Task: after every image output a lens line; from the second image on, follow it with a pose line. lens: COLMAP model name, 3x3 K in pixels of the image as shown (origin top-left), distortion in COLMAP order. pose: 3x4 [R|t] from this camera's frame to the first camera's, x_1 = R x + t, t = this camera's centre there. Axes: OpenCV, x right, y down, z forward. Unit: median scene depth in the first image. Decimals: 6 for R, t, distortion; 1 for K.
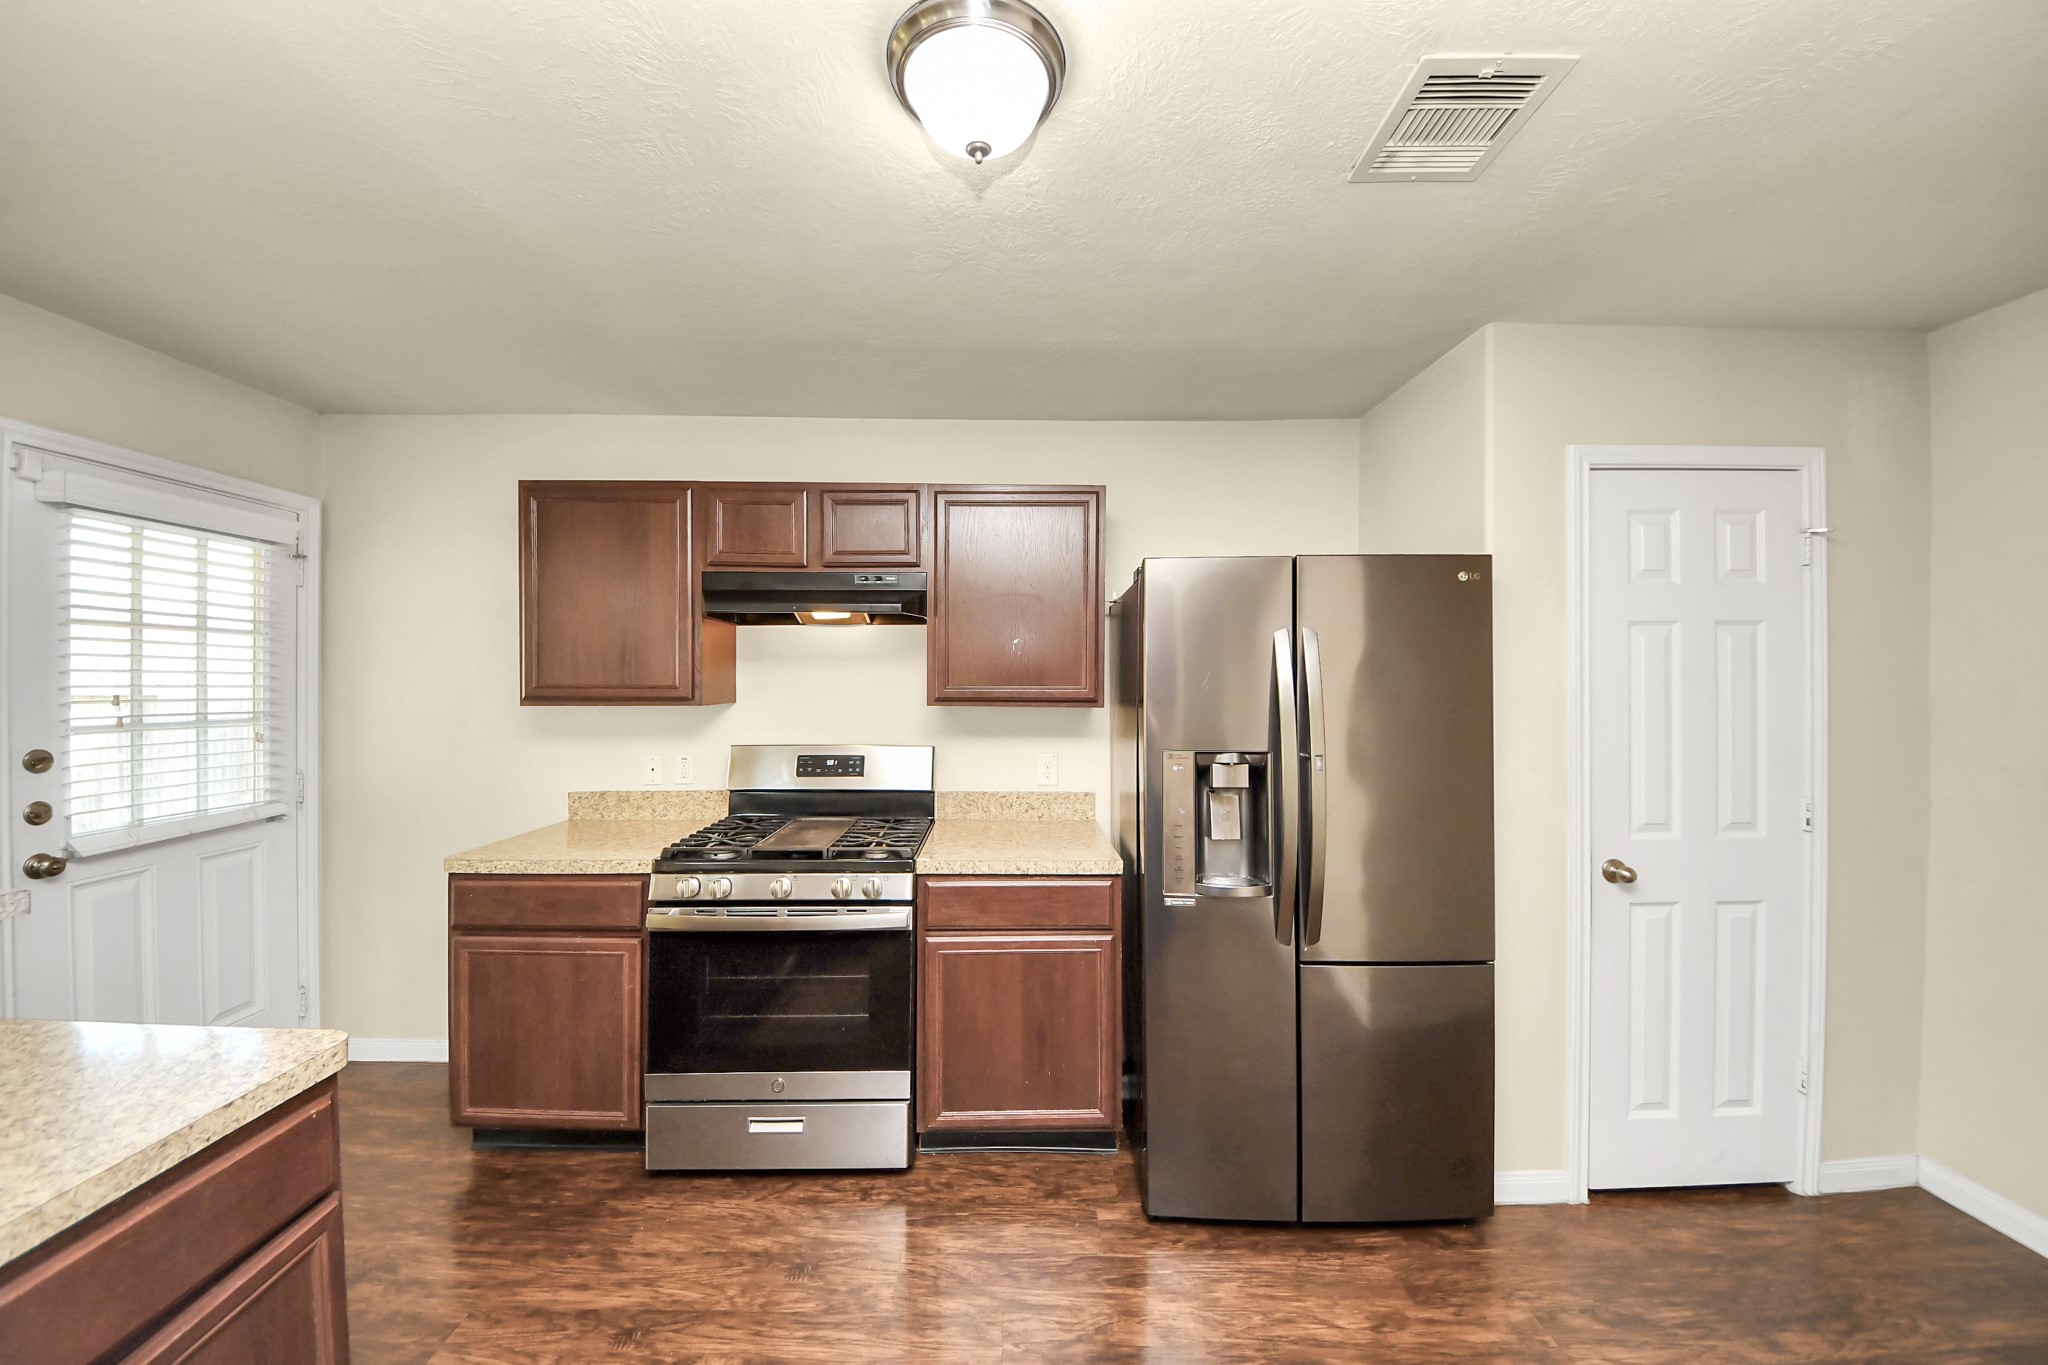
lens RADIAL K [[742.6, 0, 1022.6], [0, 742.6, 677.3], [0, 0, 1]] dist [0.048849, -0.026260]
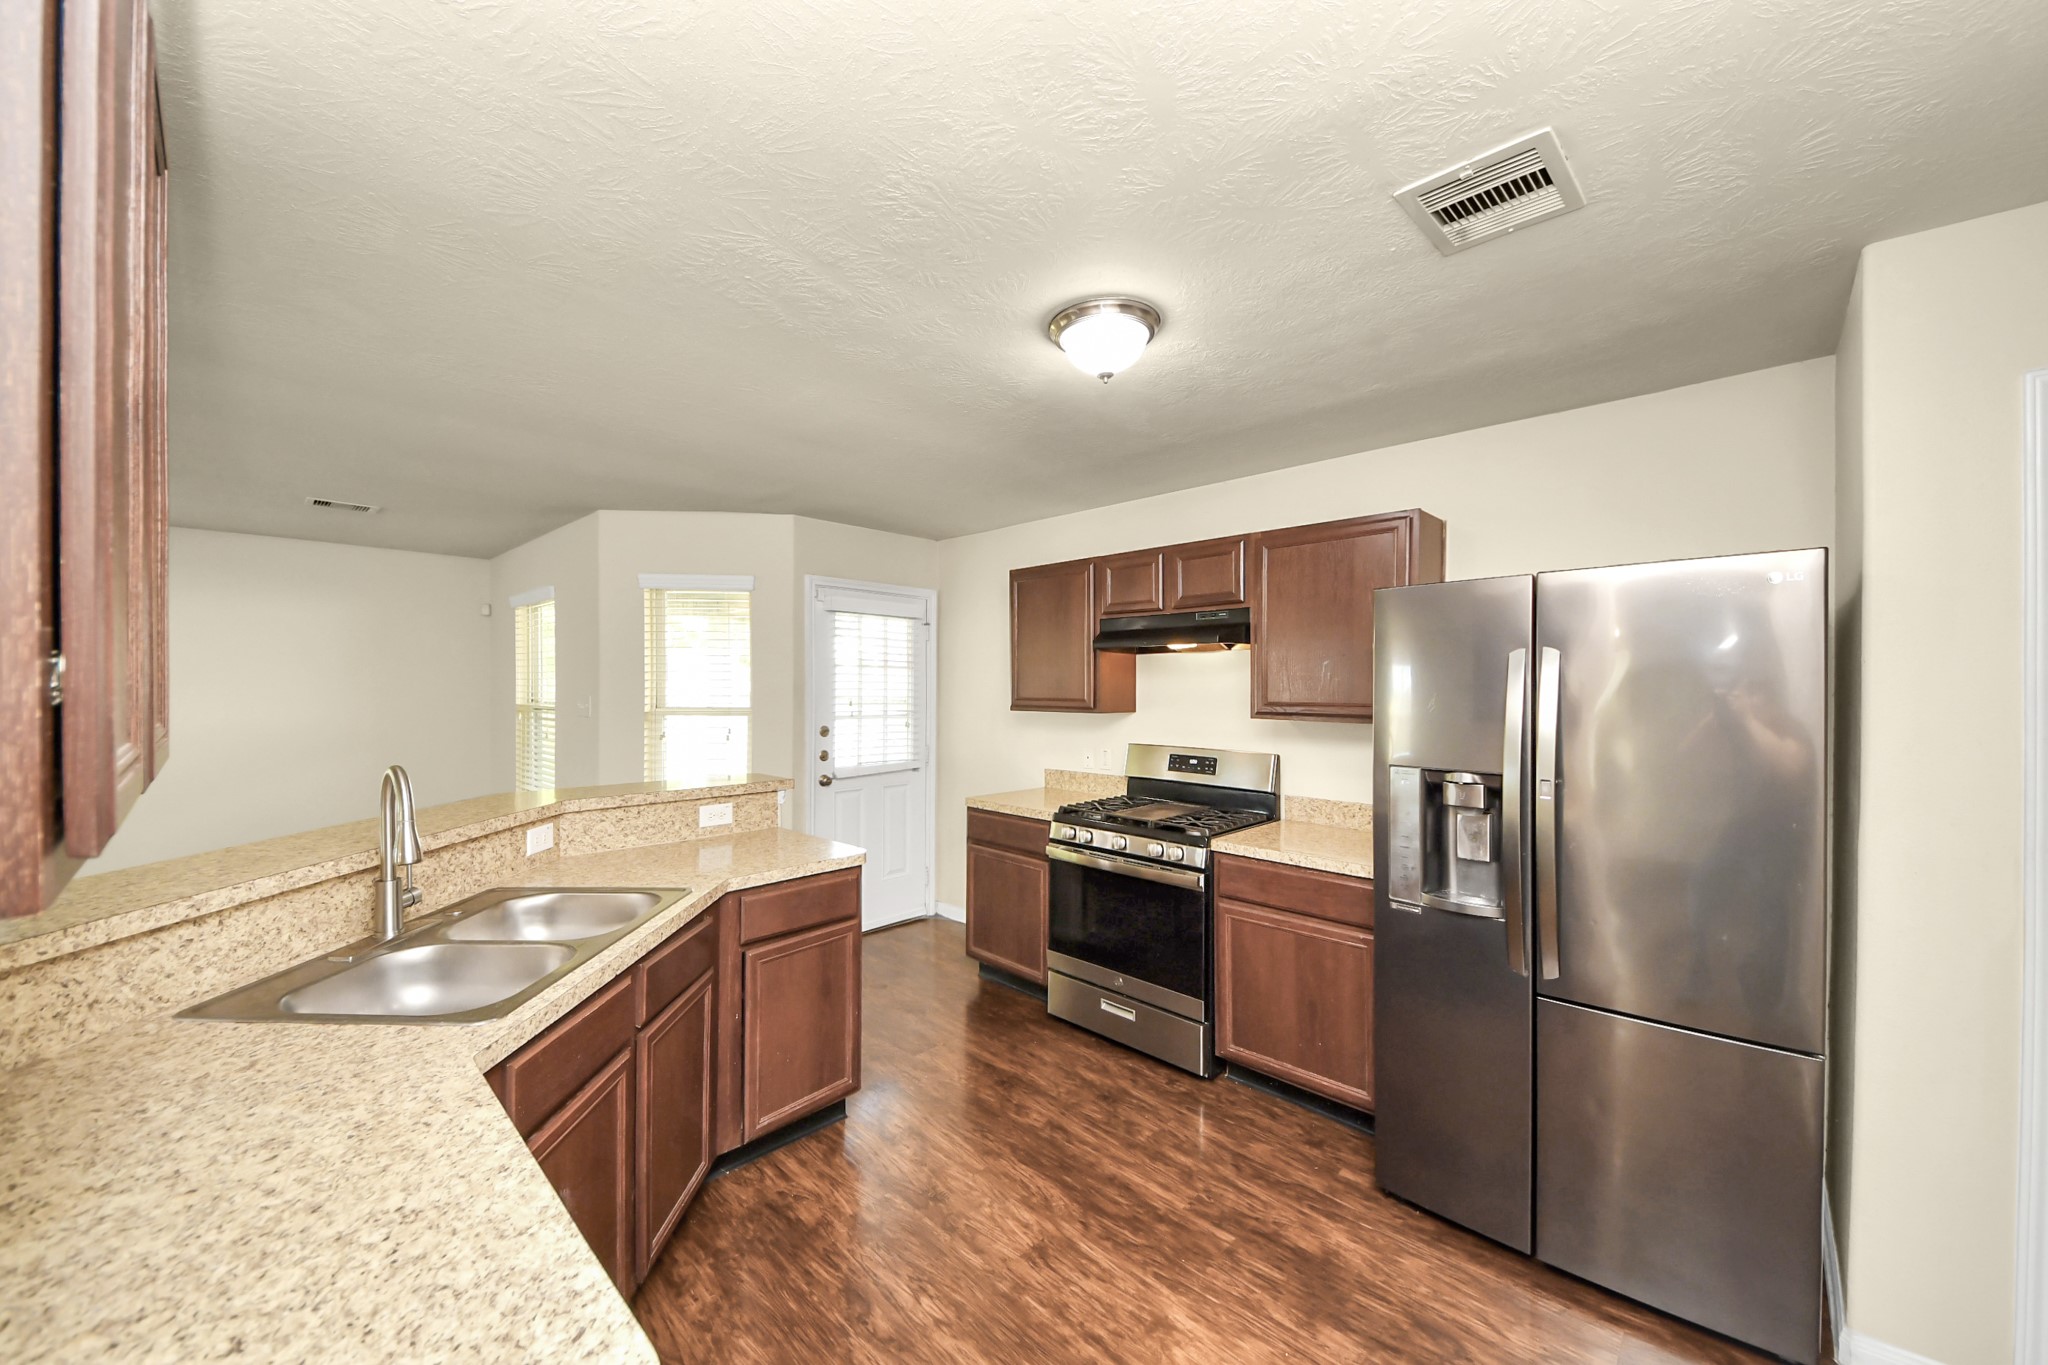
lens RADIAL K [[742.6, 0, 1022.6], [0, 742.6, 677.3], [0, 0, 1]] dist [0.048849, -0.026260]
pose [[0.731613, -0.006660, -0.681688, 0.490792], [-0.003866, 0.999896, -0.013918, -0.012142], [0.681710, 0.012818, 0.731511, -0.154805]]
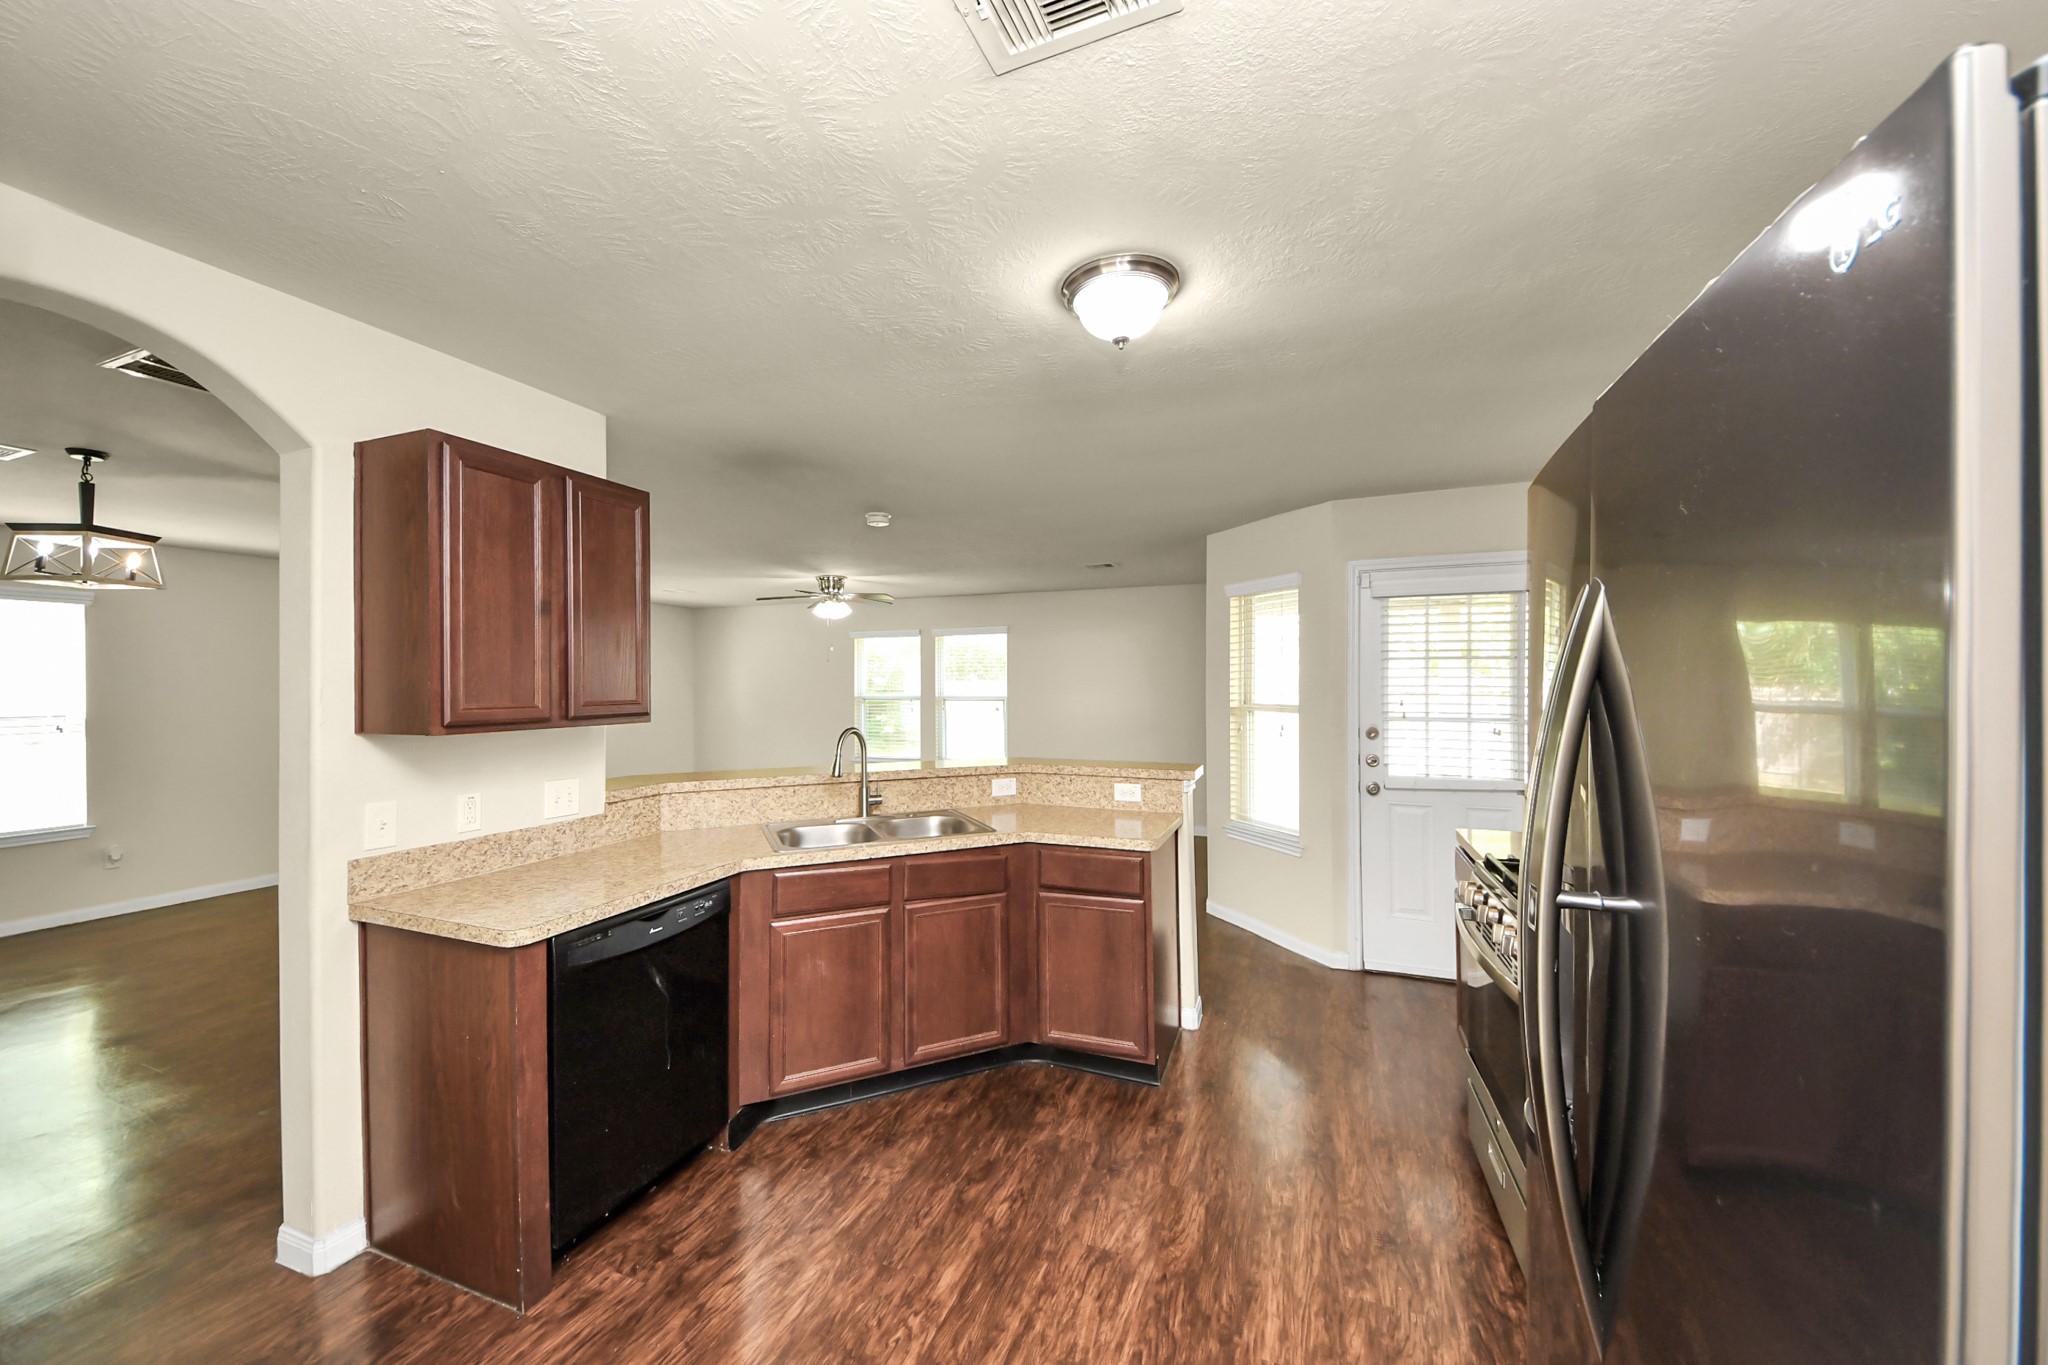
lens RADIAL K [[775.4, 0, 1018.2], [0, 775.4, 683.1], [0, 0, 1]] dist [0.050840, -0.031302]
pose [[-0.331858, -0.002692, -0.943326, 0.789923], [0.000350, 0.999996, -0.002977, -0.009621], [0.943329, -0.001318, -0.331855, 0.729610]]
